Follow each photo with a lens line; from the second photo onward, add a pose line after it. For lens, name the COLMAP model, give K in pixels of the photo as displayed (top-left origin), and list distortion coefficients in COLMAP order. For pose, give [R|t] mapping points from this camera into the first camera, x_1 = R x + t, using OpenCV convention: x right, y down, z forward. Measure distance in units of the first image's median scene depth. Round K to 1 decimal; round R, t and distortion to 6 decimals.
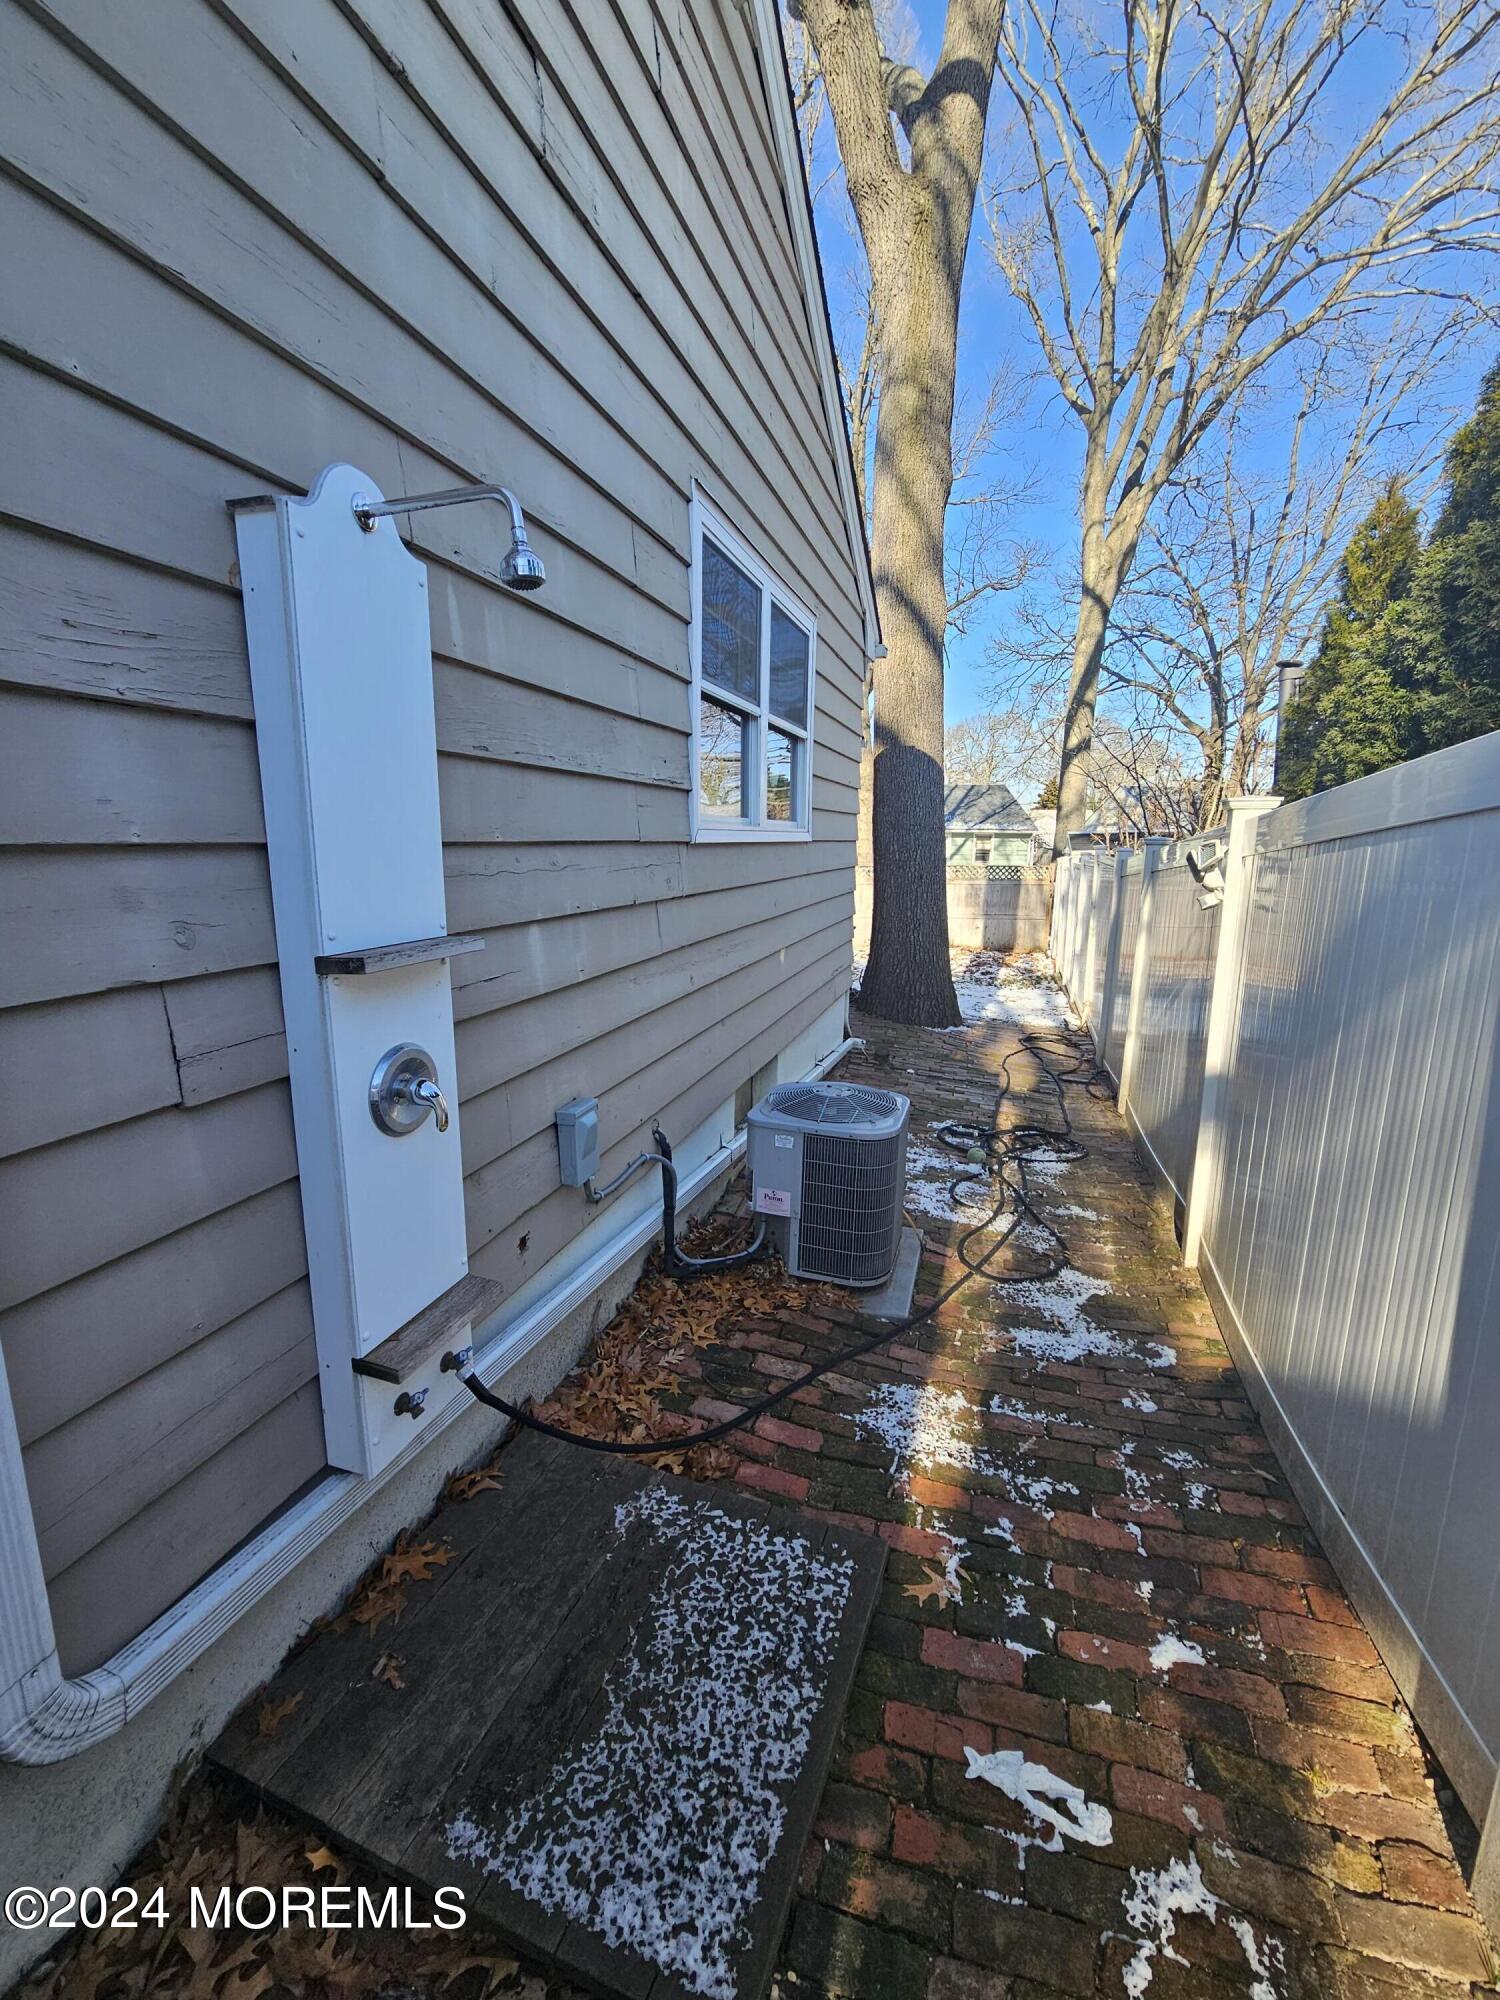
lens RADIAL K [[822.0, 0, 747.4], [0, 822.0, 997.3], [0, 0, 1]] dist [-0.001669, -0.001197]
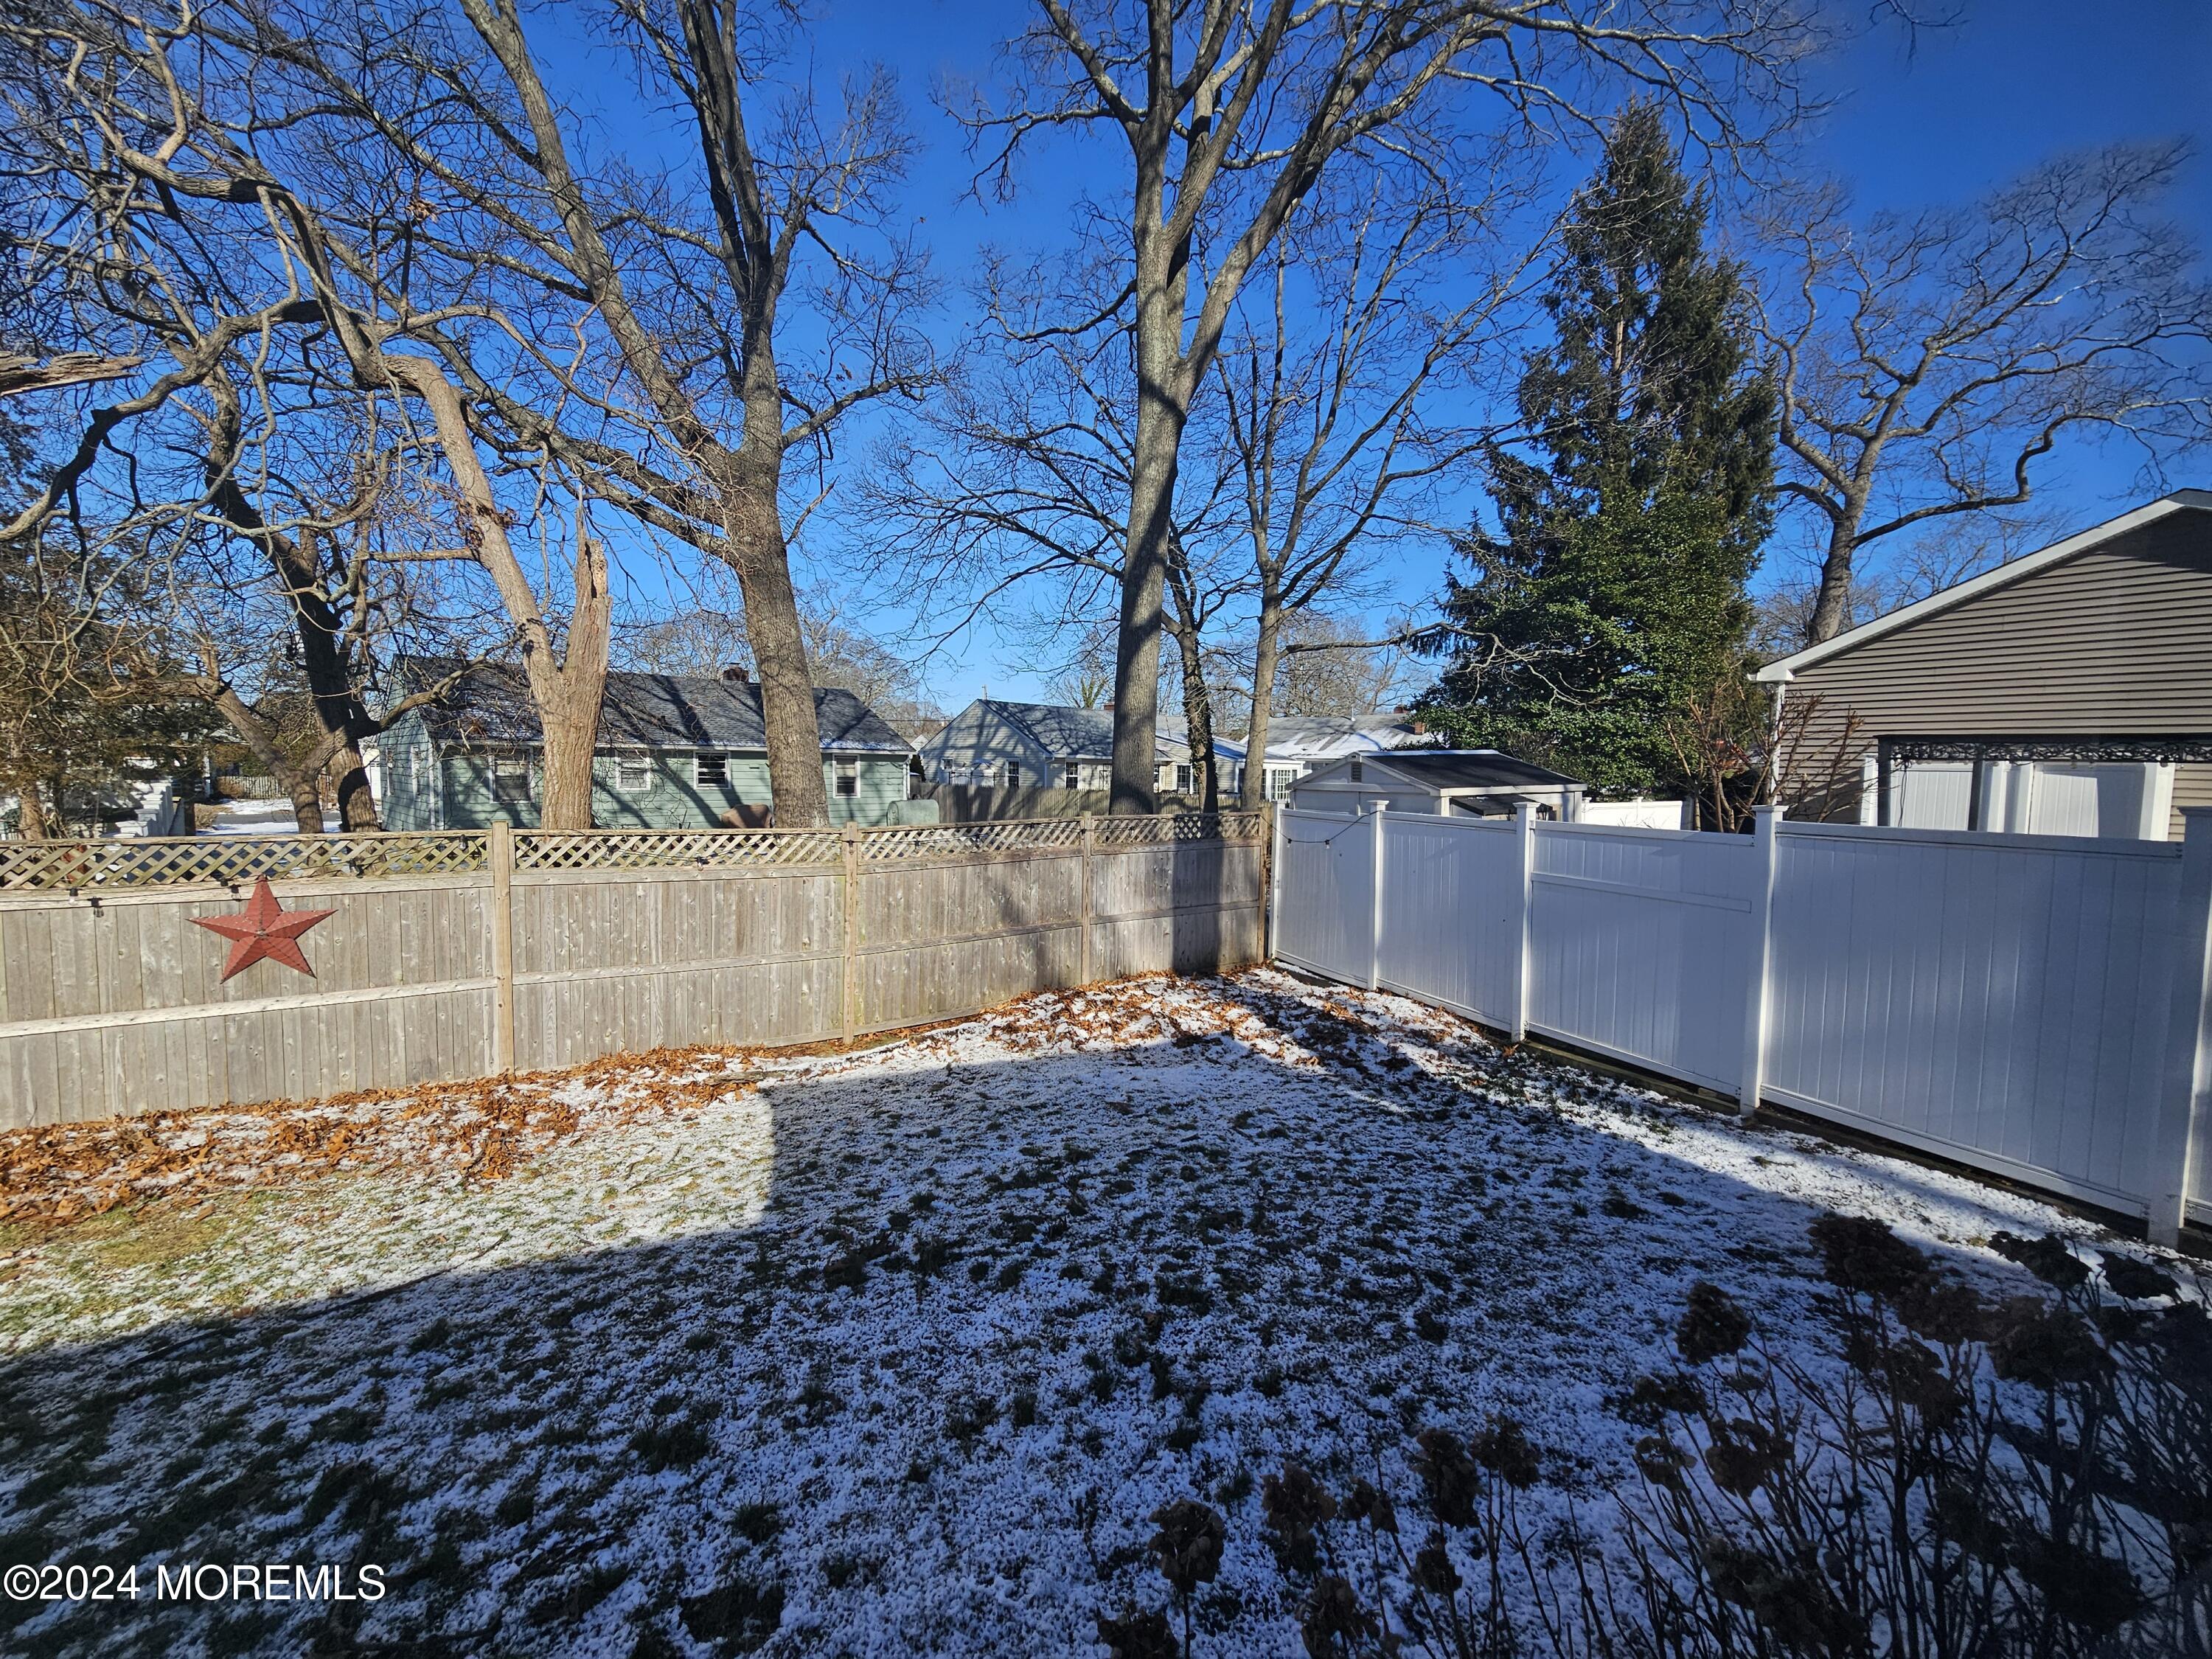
lens RADIAL K [[909.1, 0, 1103.4], [0, 909.1, 833.5], [0, 0, 1]] dist [-0.001669, -0.001197]
pose [[0.752018, -0.044904, 0.657611, -0.077126], [0.117921, 0.990747, -0.067198, -0.074224], [-0.648508, 0.128081, 0.750355, 0.387085]]
